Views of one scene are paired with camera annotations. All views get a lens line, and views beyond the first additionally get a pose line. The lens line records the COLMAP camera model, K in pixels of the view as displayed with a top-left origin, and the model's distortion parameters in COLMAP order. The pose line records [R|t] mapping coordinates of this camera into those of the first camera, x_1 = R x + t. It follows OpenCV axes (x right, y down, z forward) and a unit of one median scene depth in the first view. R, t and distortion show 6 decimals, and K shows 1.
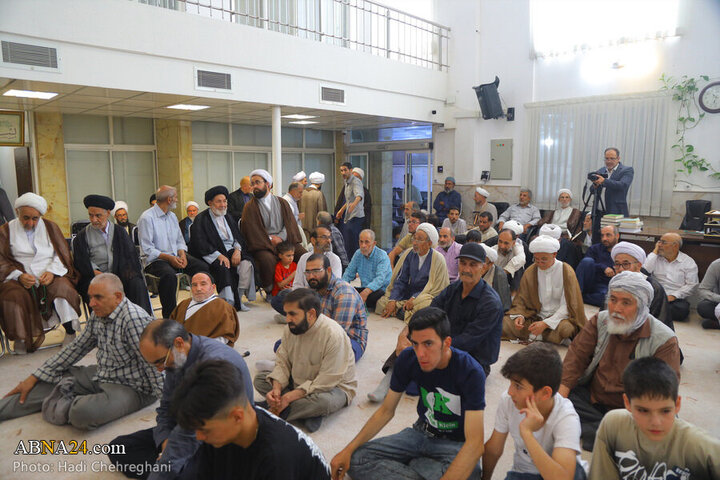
lens RADIAL K [[499.6, 0, 360.0], [0, 499.6, 240.0], [0, 0, 1]] dist [-0.107147, 0.066208]
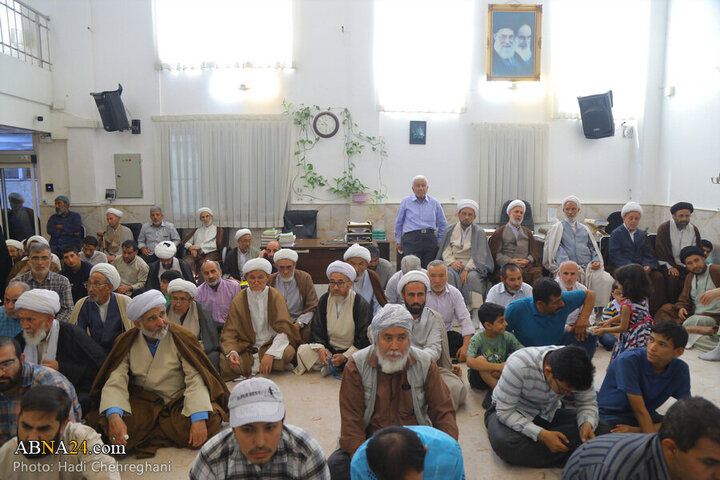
lens RADIAL K [[499.6, 0, 360.0], [0, 499.6, 240.0], [0, 0, 1]] dist [-0.107147, 0.066208]
pose [[0.670119, -0.090185, 0.736754, -0.103904], [0.099570, 0.994542, 0.031177, -0.032929], [-0.735545, 0.052466, 0.675441, 0.091460]]
